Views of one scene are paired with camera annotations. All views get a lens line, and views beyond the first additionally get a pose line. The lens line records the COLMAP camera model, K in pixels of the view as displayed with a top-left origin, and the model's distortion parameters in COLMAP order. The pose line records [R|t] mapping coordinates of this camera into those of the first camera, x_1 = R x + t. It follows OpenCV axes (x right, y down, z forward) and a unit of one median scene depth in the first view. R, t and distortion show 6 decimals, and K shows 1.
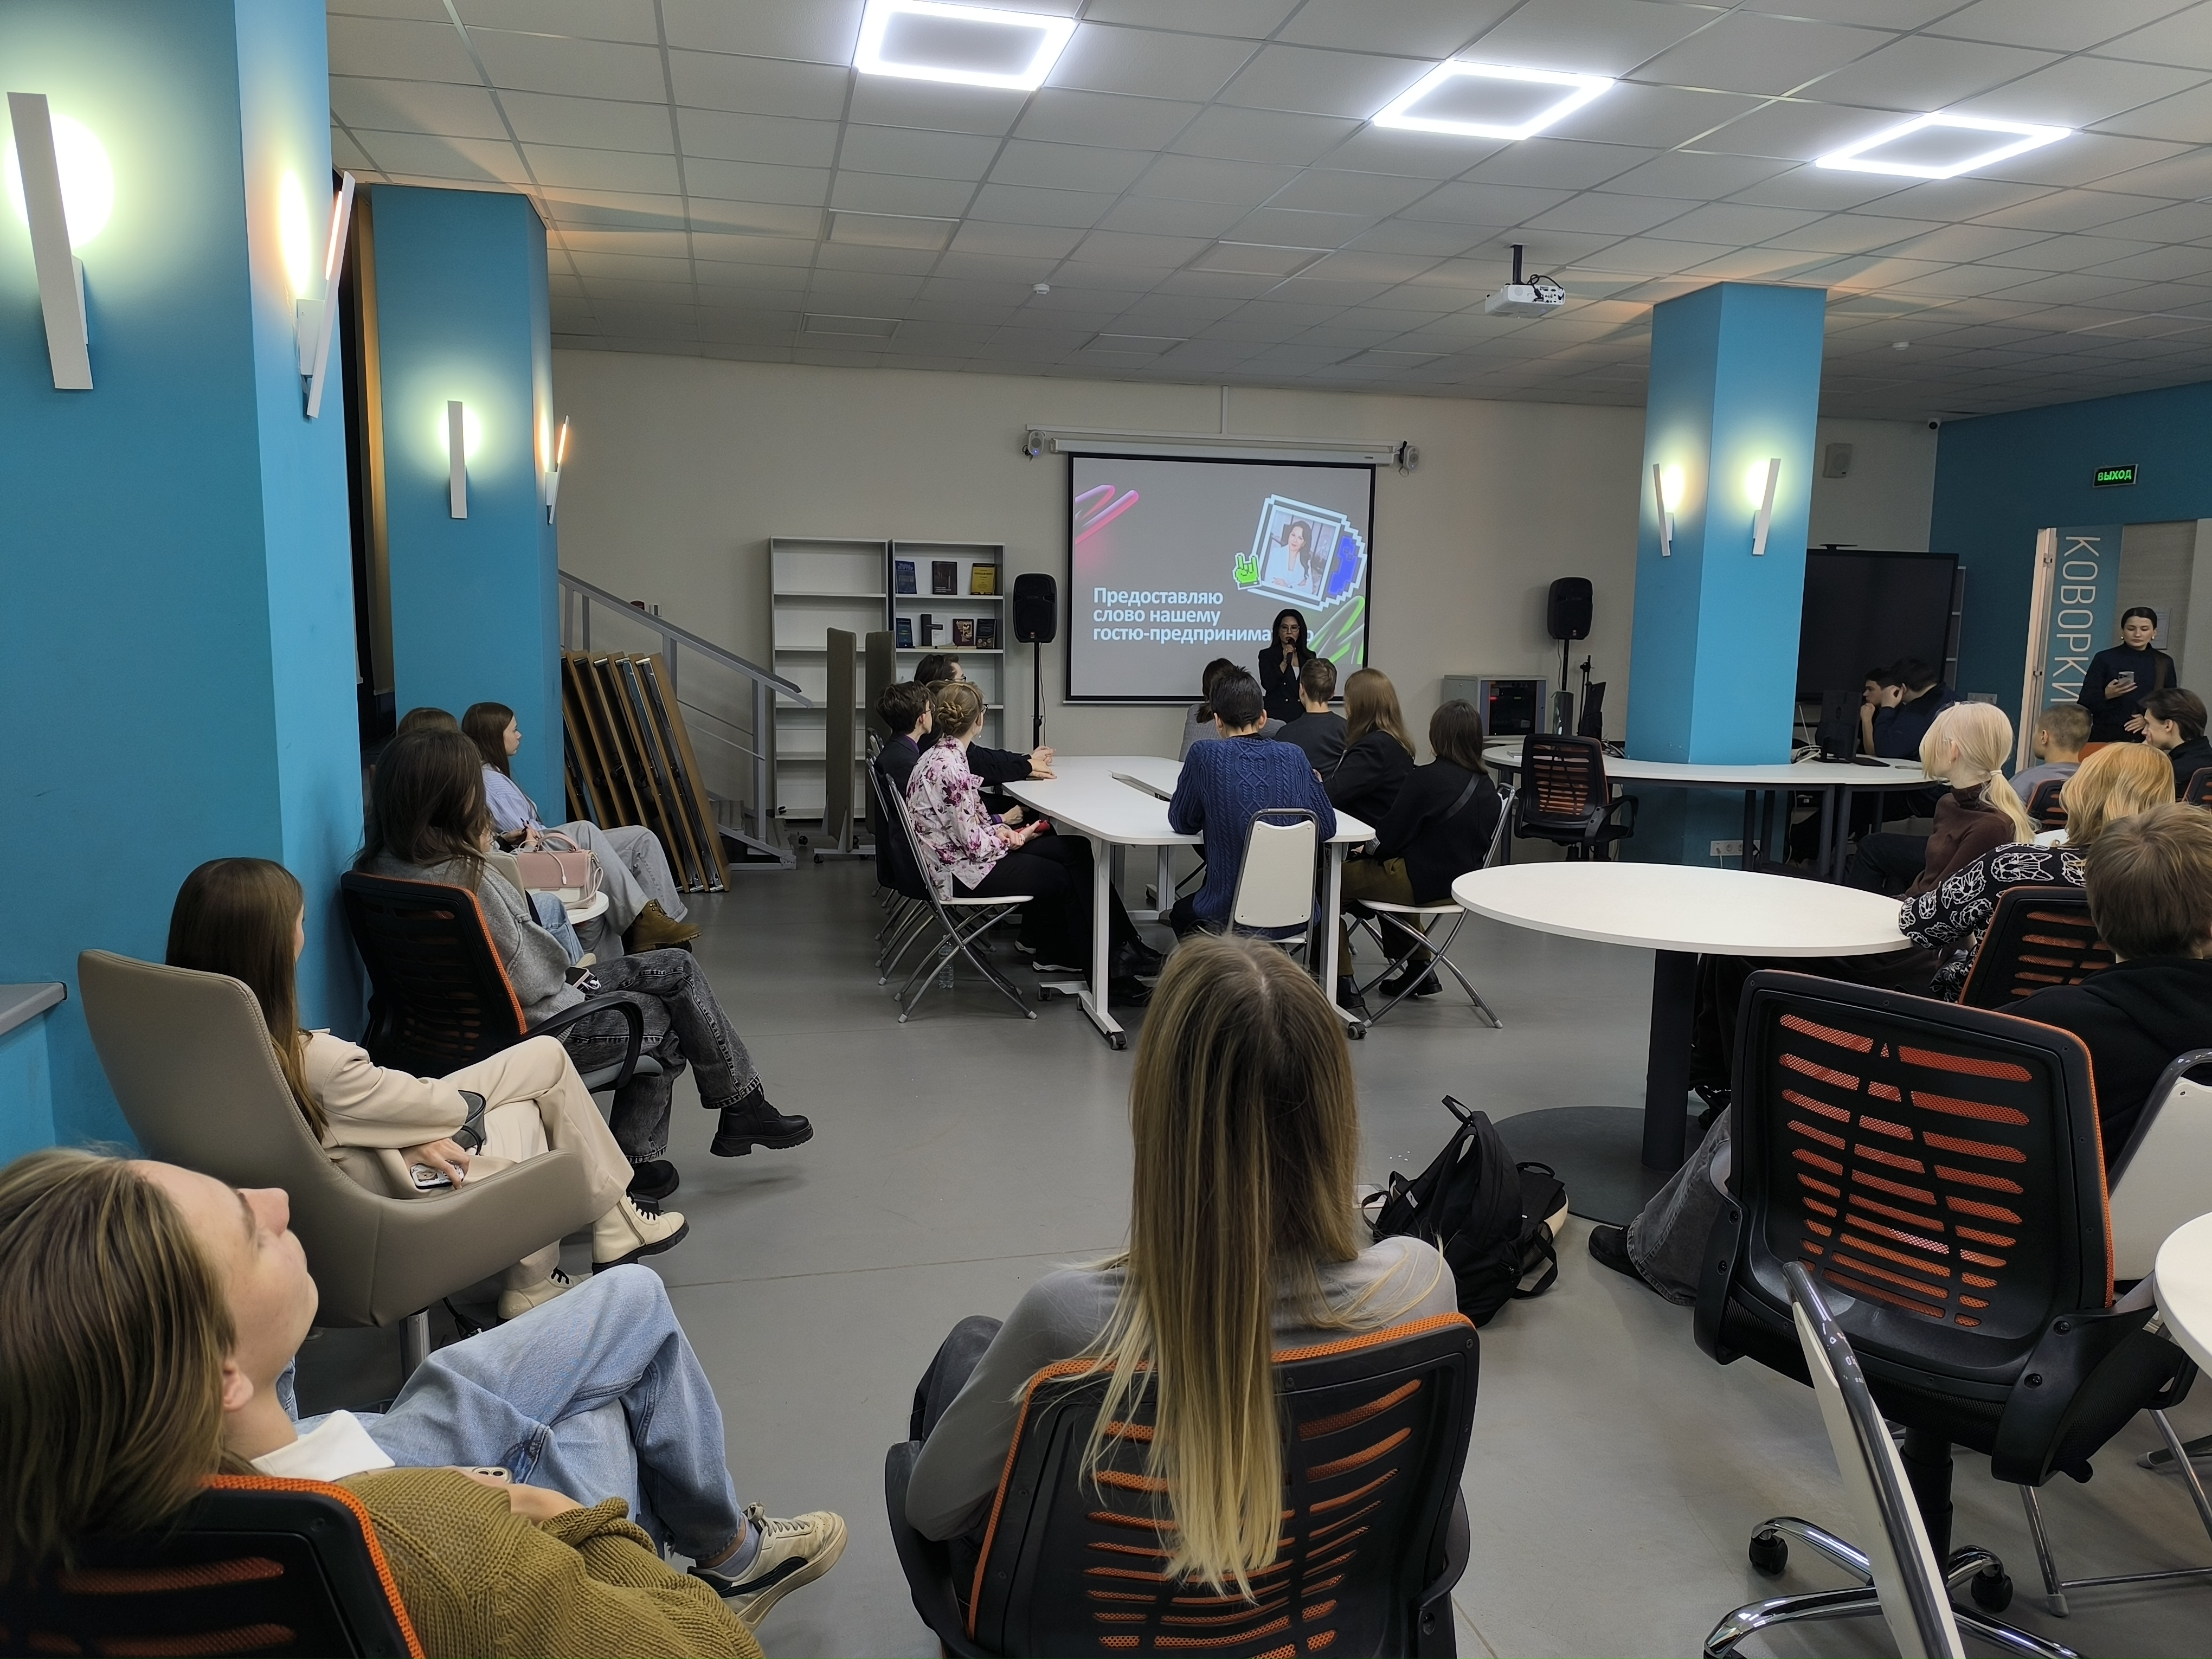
lens RADIAL K [[1509.6, 0, 1114.9], [0, 1509.6, 830.9], [0, 0, 1]] dist [0.052697, -0.073687]
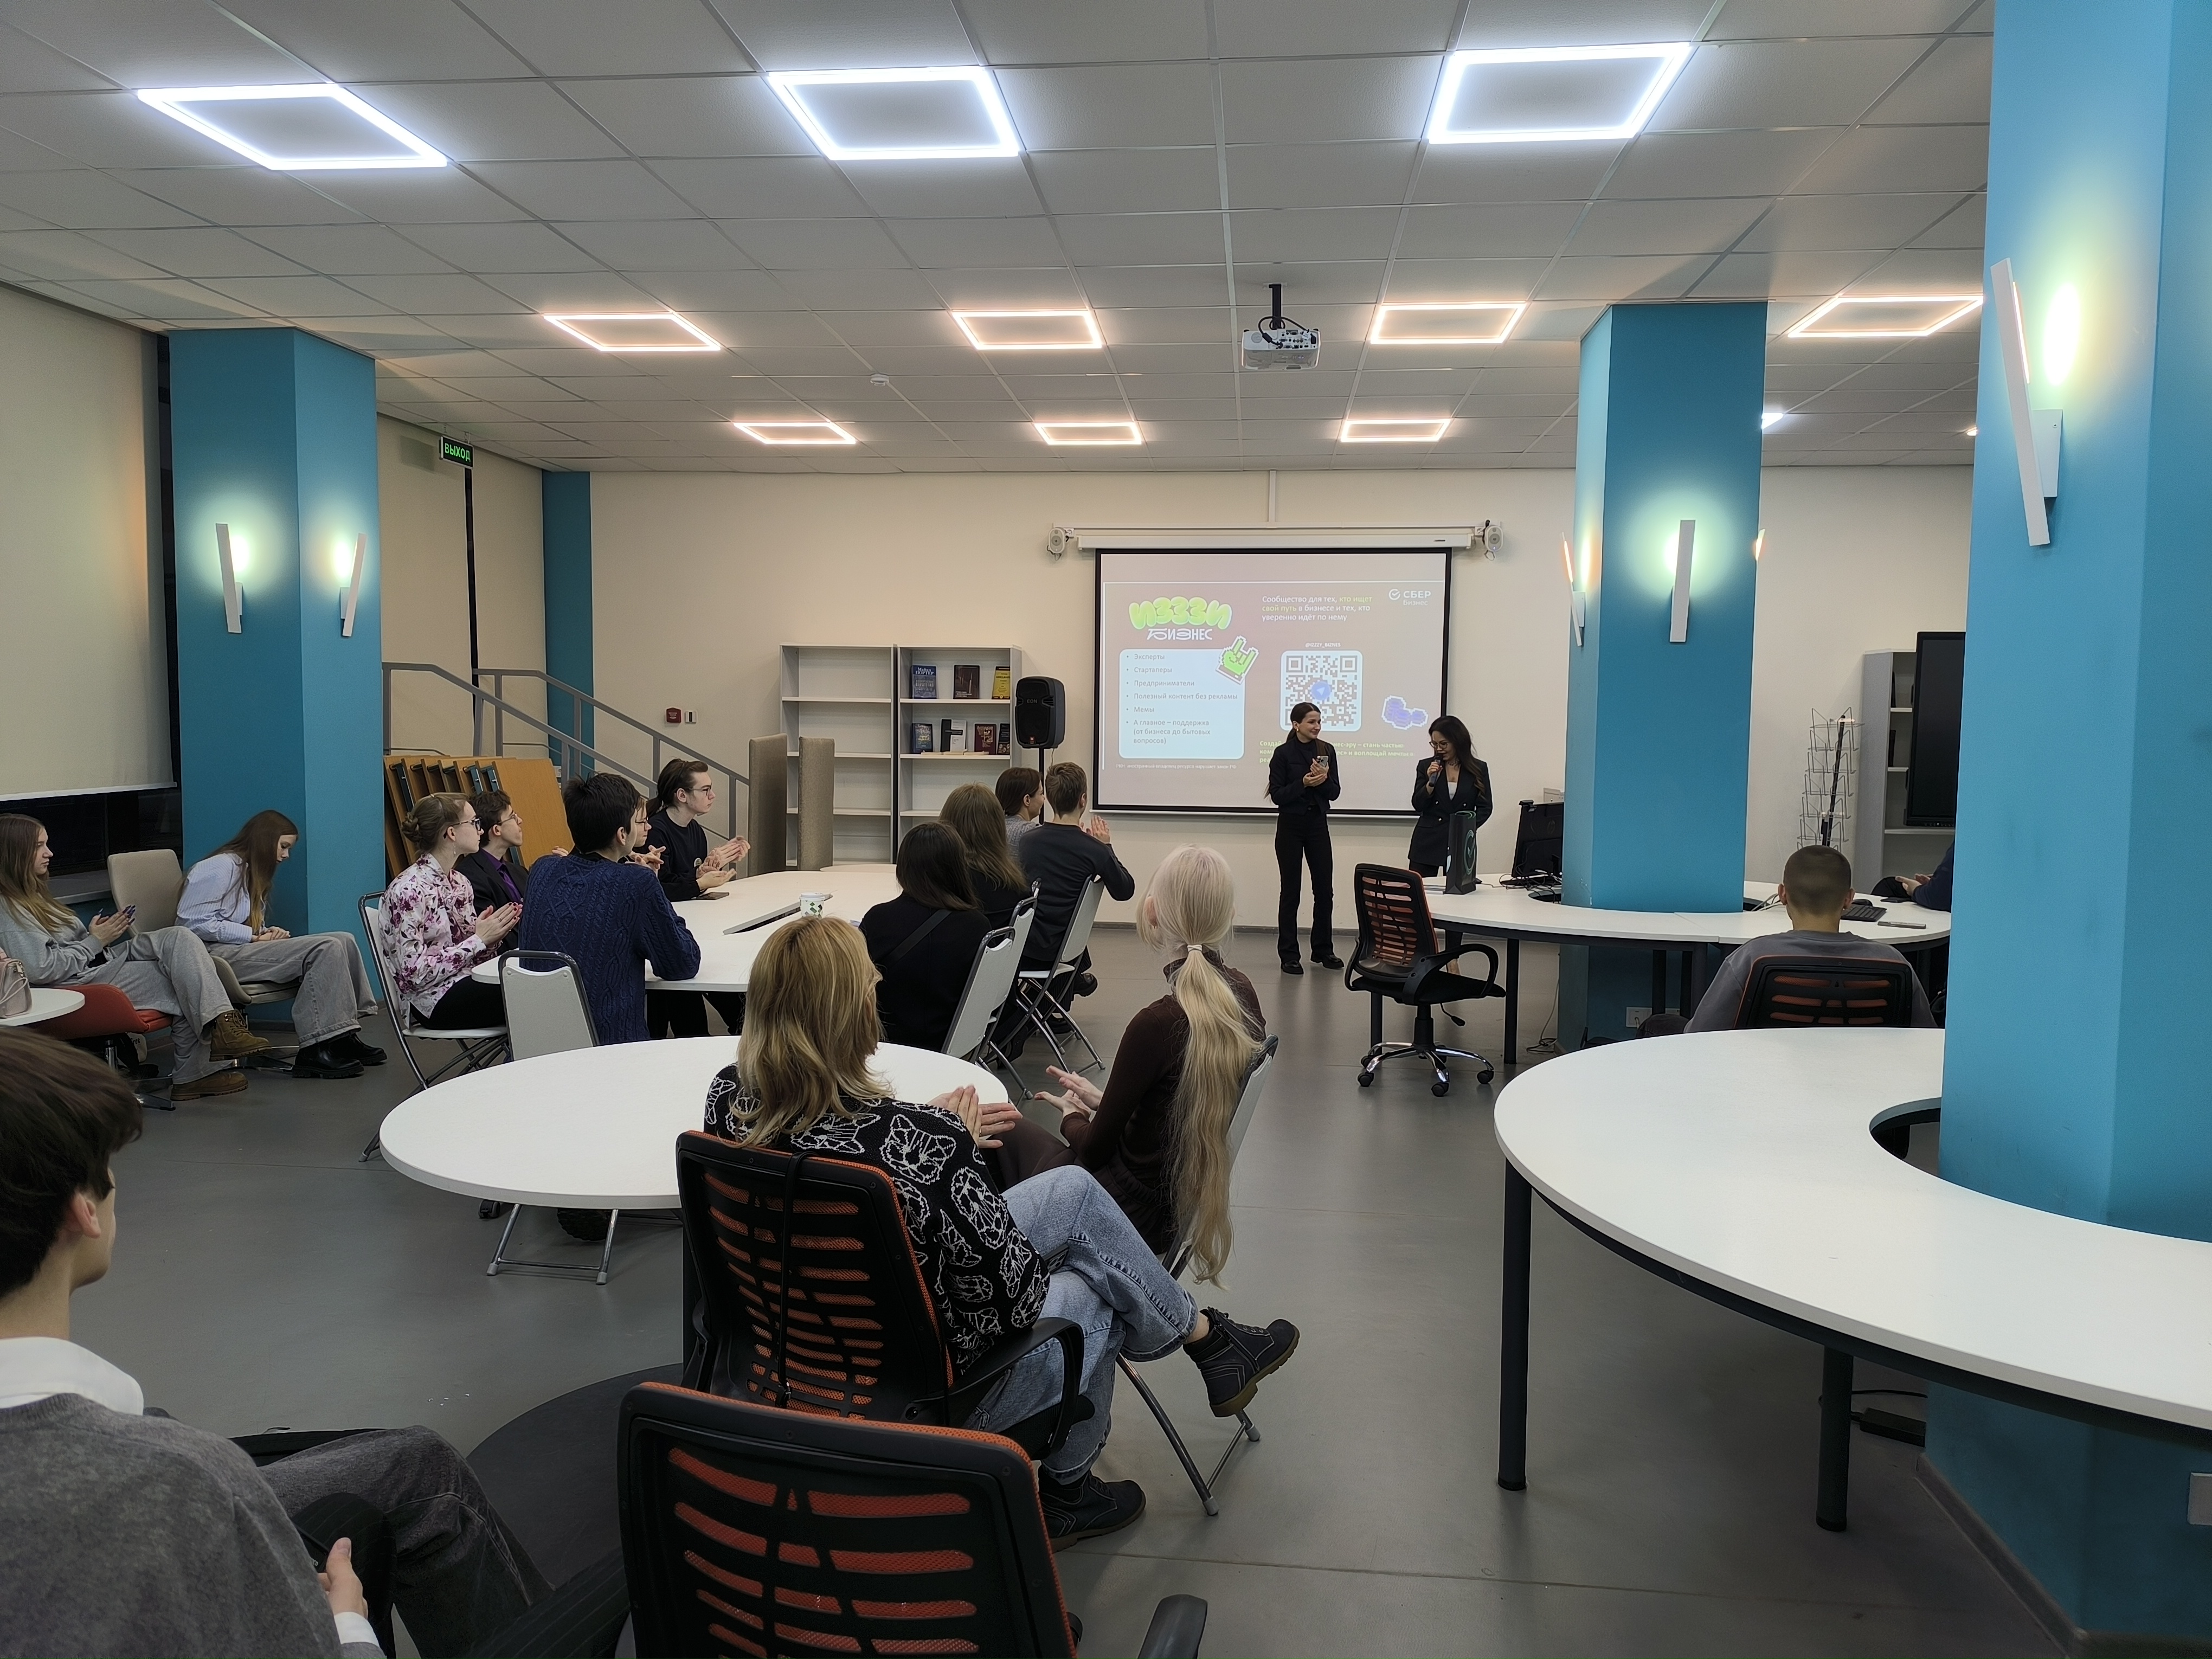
lens RADIAL K [[1507.4, 0, 1110.7], [0, 1507.4, 829.2], [0, 0, 1]] dist [0.055033, -0.072725]
pose [[0.941993, 0.021069, -0.334970, 0.300713], [-0.044803, 0.996989, -0.063284, -0.015809], [0.332628, 0.074621, 0.940101, 0.127577]]
